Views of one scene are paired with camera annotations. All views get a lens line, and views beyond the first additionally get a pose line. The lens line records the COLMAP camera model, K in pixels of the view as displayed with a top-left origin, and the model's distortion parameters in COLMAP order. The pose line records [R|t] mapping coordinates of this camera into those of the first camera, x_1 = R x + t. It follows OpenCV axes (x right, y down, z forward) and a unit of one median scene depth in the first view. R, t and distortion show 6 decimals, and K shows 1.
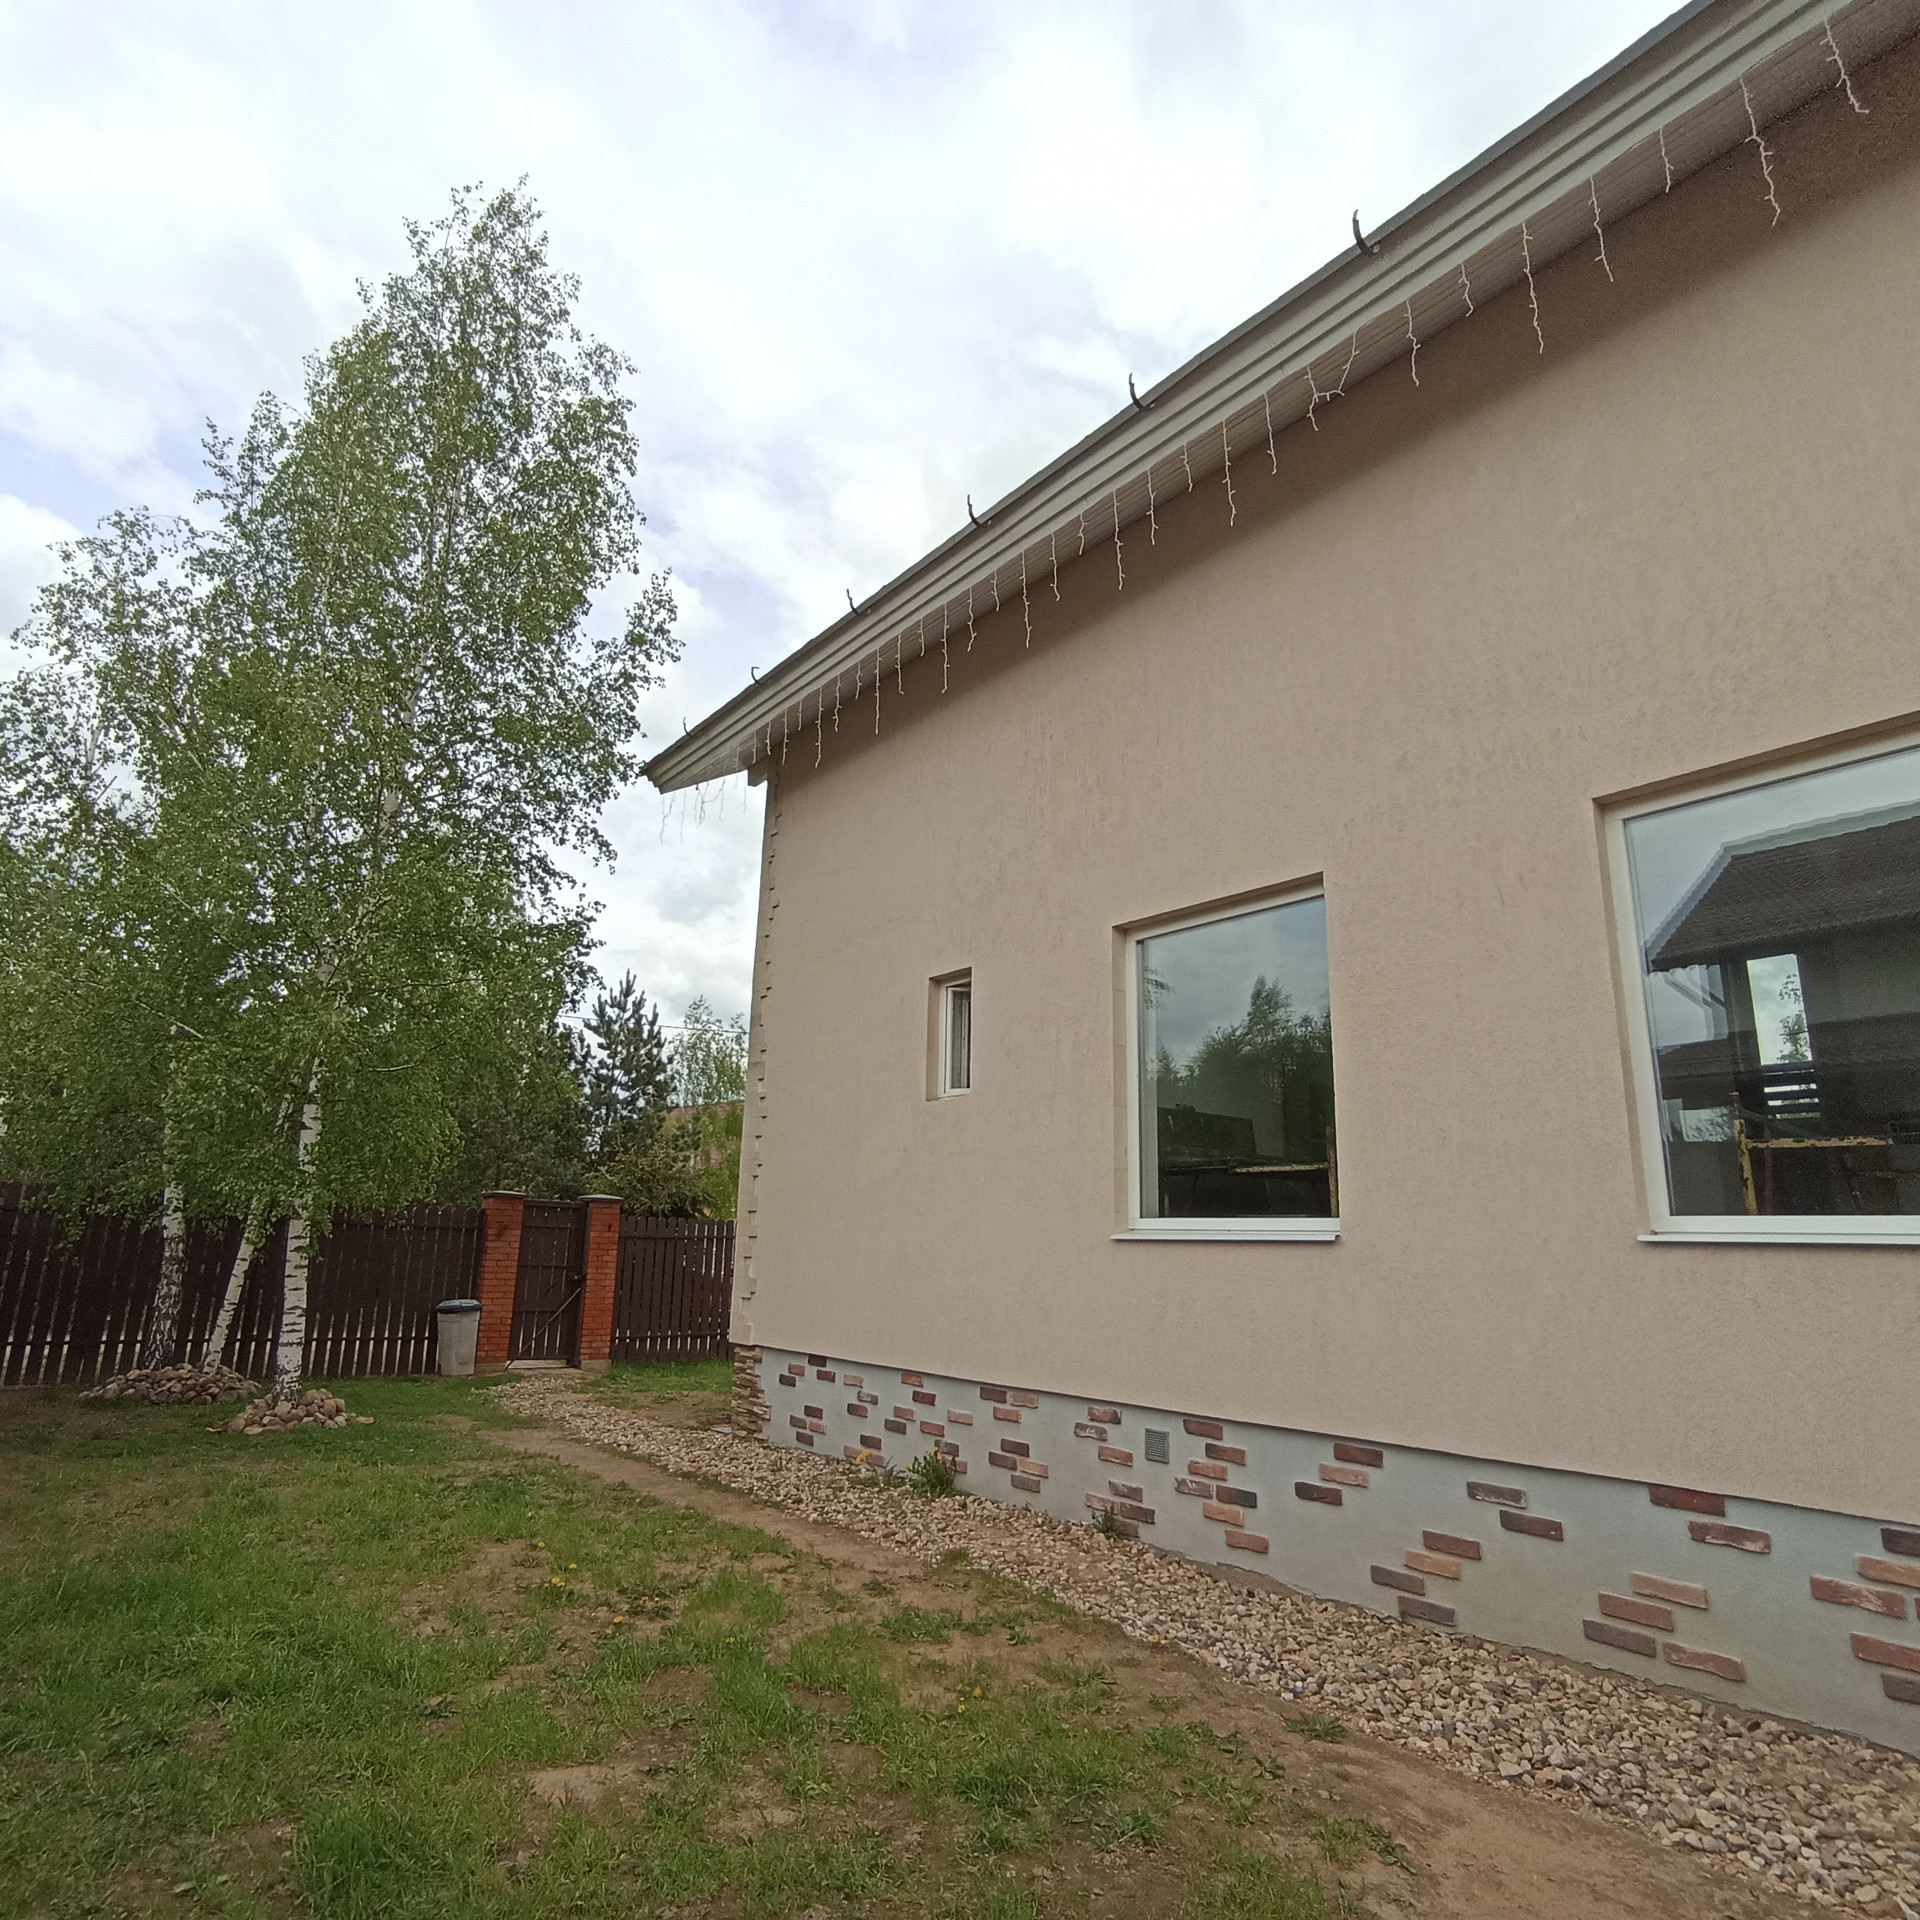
lens RADIAL K [[1140.1, 0, 960.0], [0, 1140.1, 960.0], [0, 0, 1]] dist [-0.037919, 0.035606]
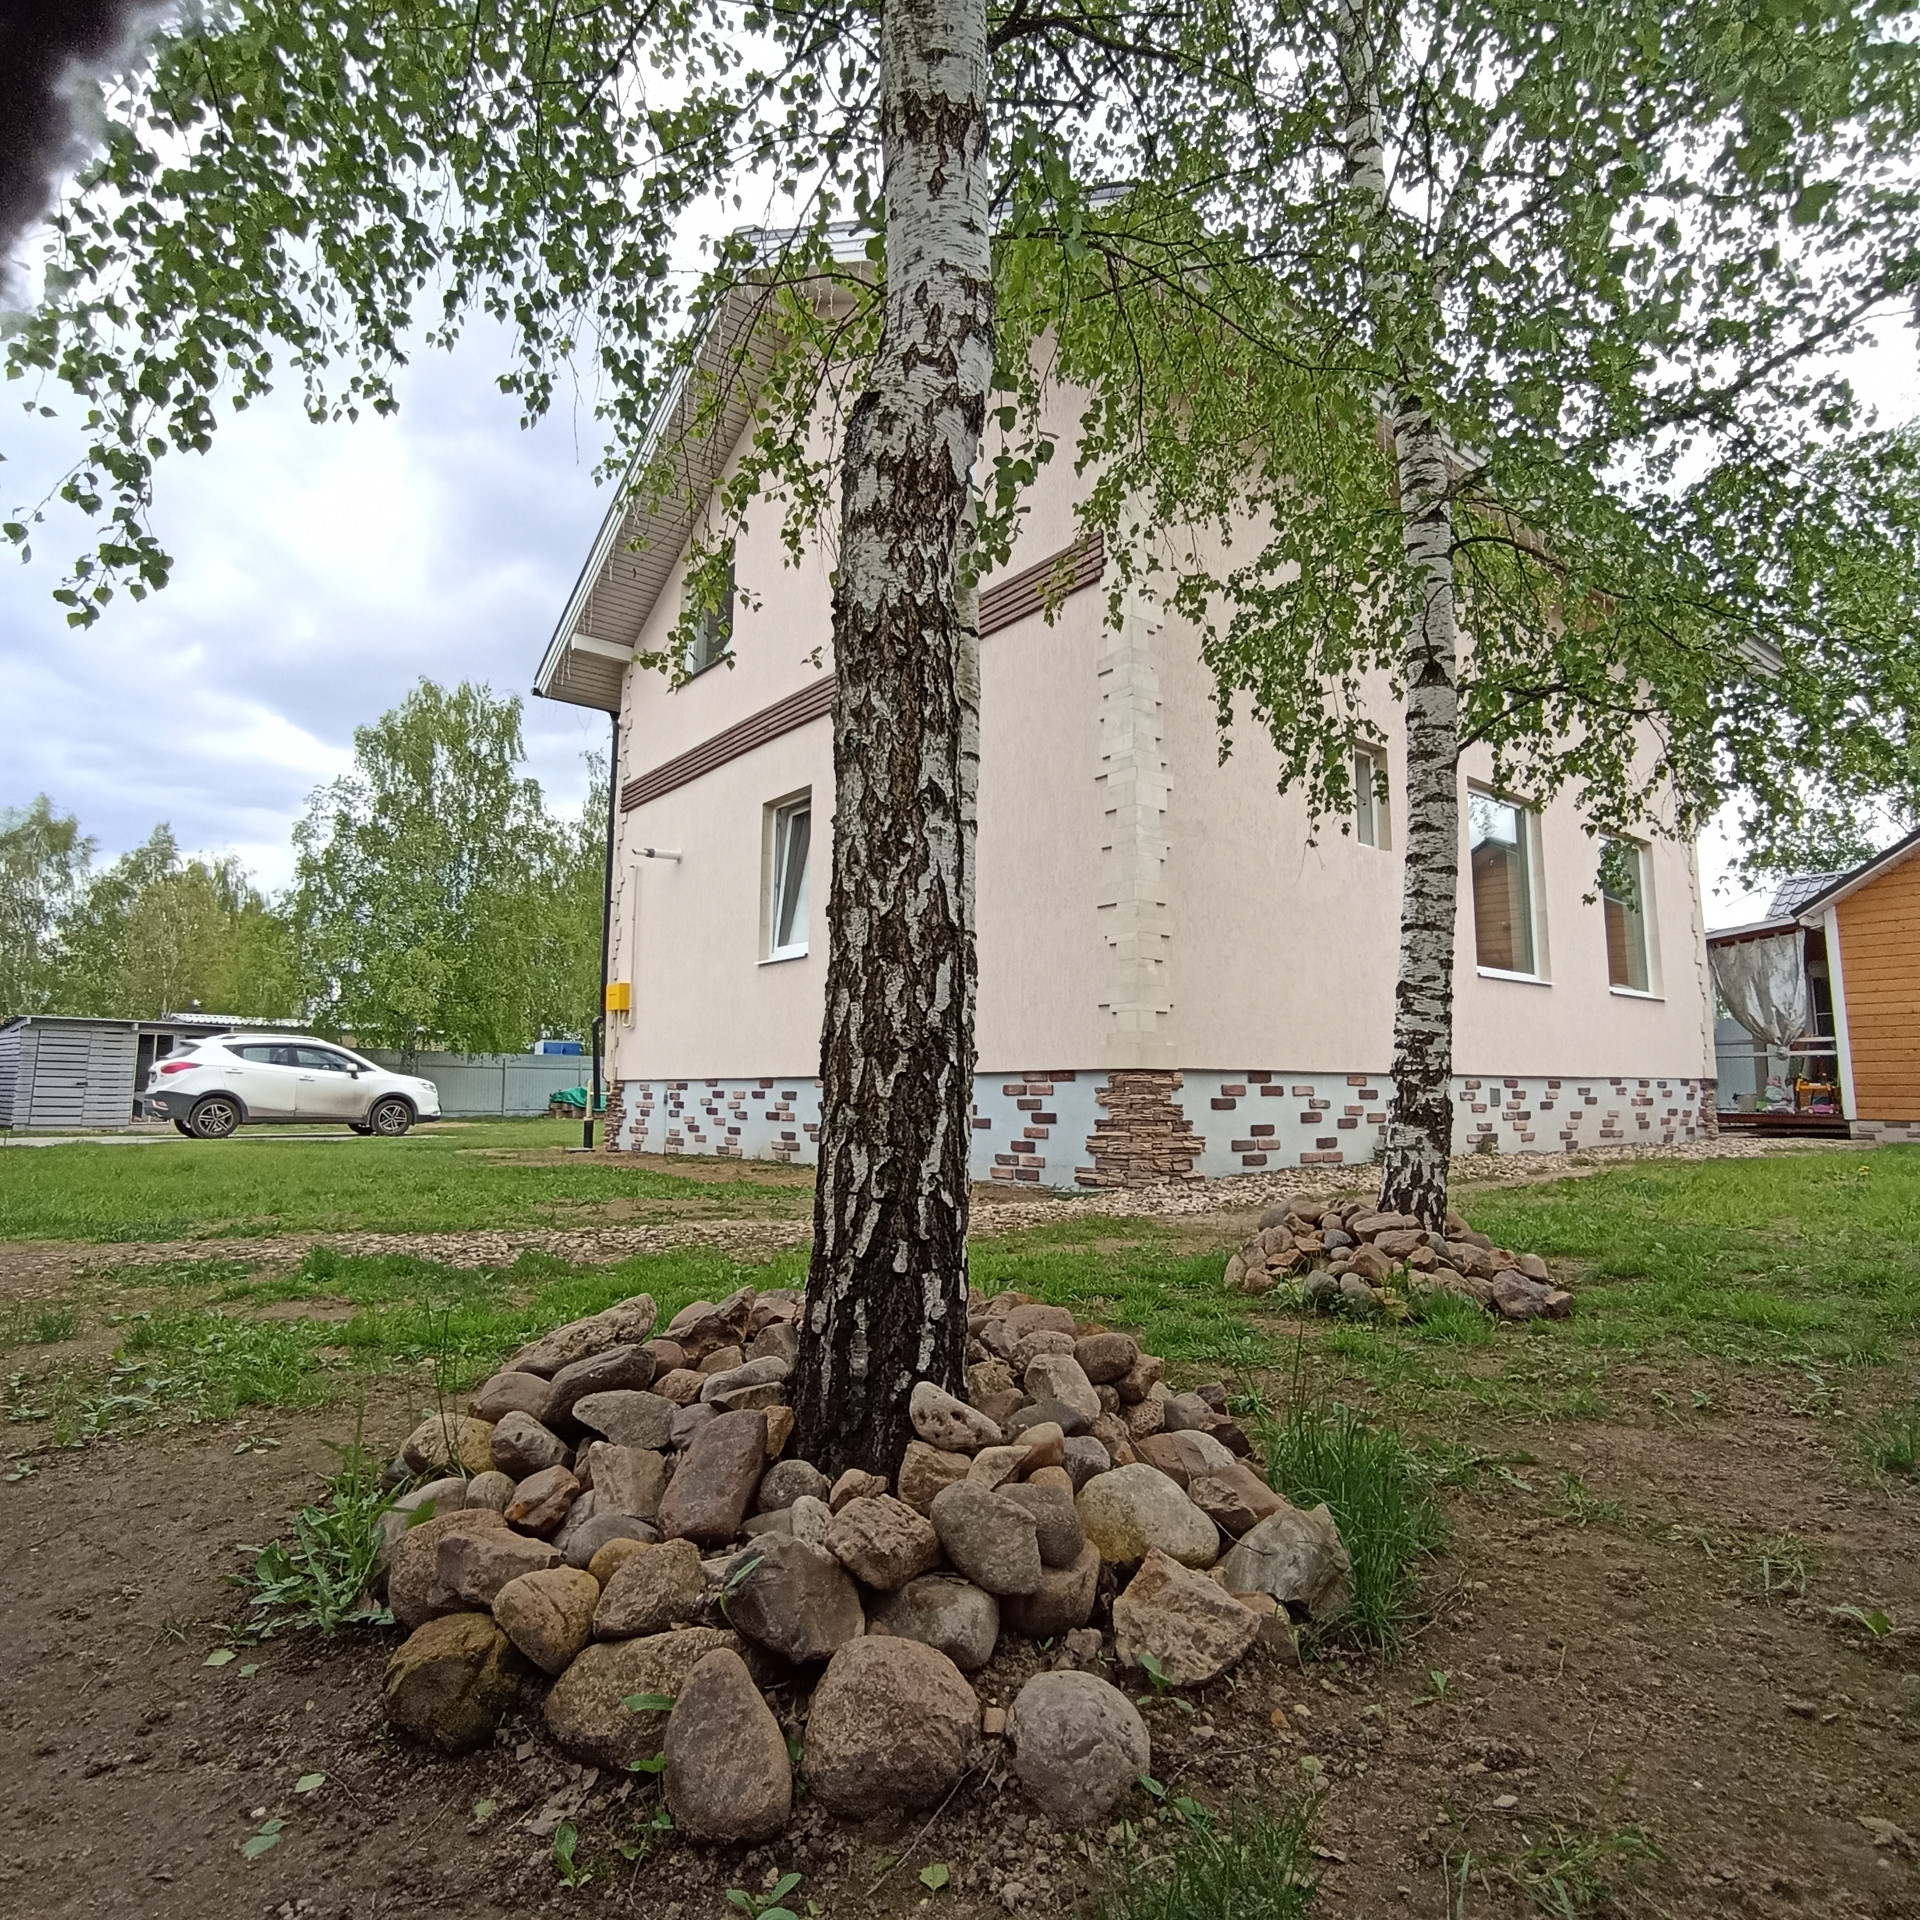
lens RADIAL K [[1135.1, 0, 974.0], [0, 1135.1, 936.8], [0, 0, 1]] dist [-0.007601, 0.001111]
pose [[-0.001734, 0.118795, 0.992917, -1.227862], [-0.243613, 0.962954, -0.115635, 0.470871], [-0.969871, -0.242088, 0.027270, 1.422373]]
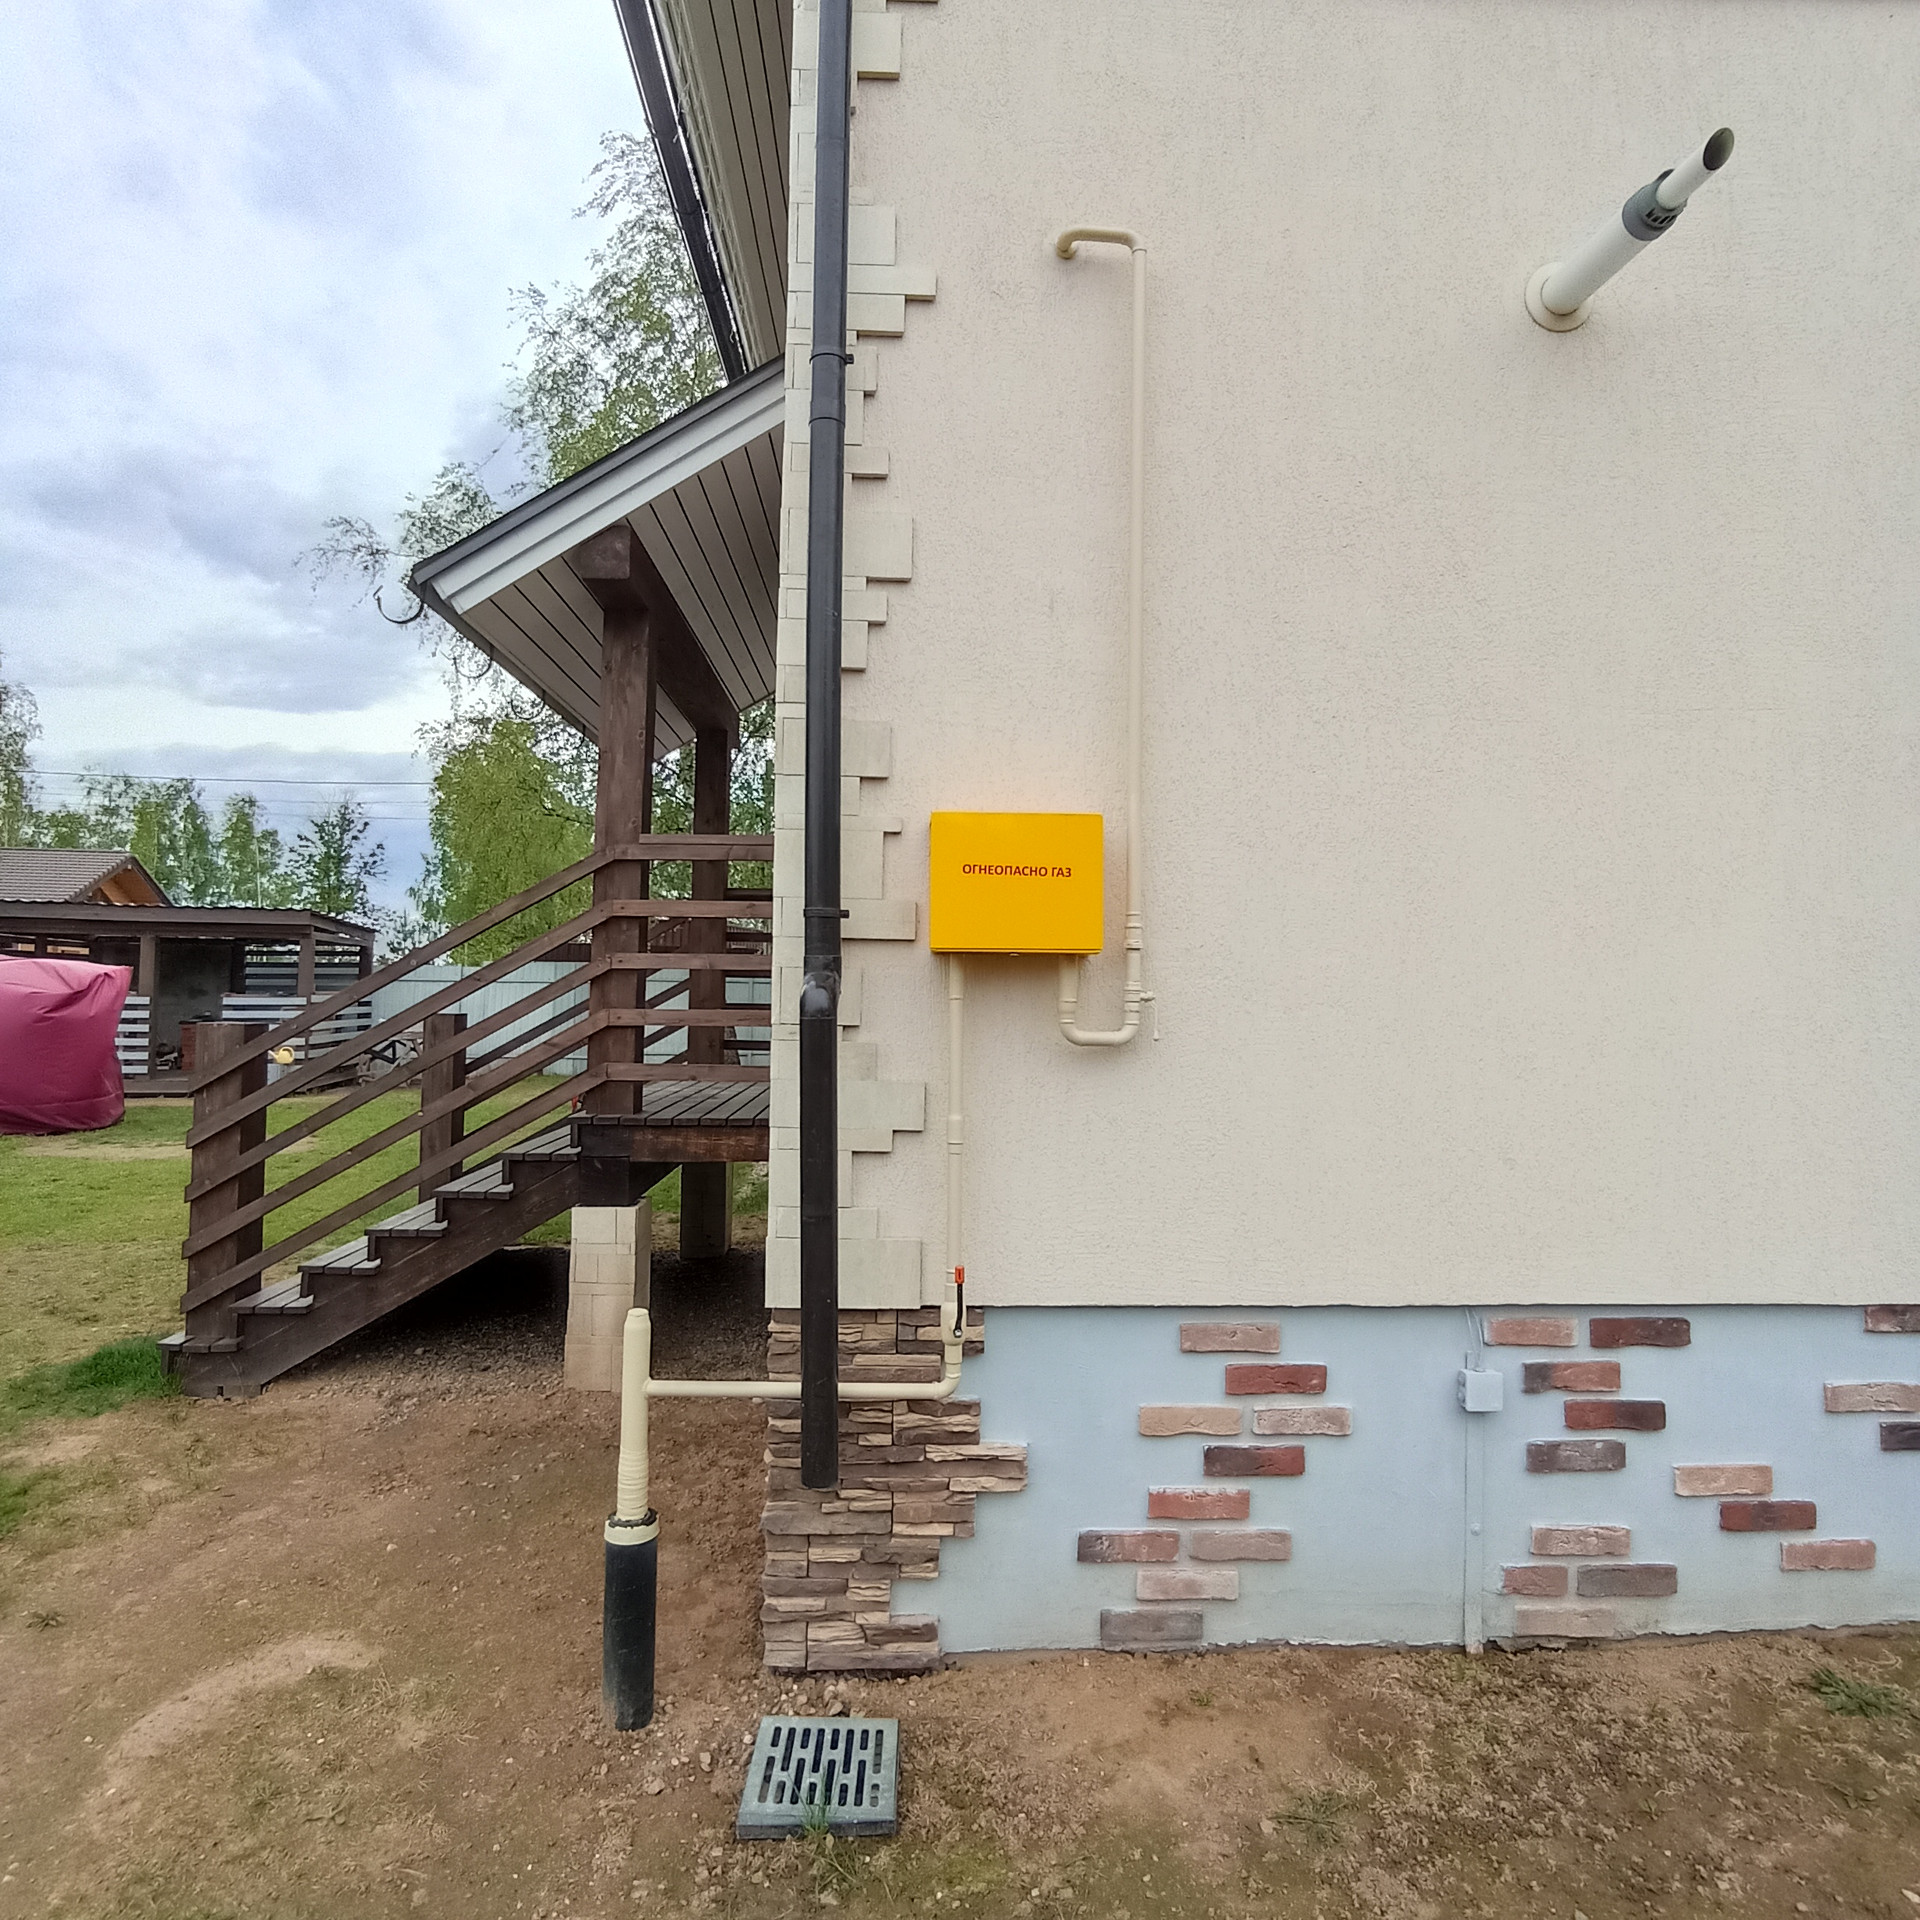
lens RADIAL K [[1260.4, 0, 961.2], [0, 1260.4, 898.9], [0, 0, 1]] dist [-0.049150, 0.036611]
pose [[-0.803566, 0.002002, 0.595212, 0.390480], [-0.171291, 0.956914, -0.234469, 0.591379], [-0.570036, -0.290366, -0.768600, 2.317150]]
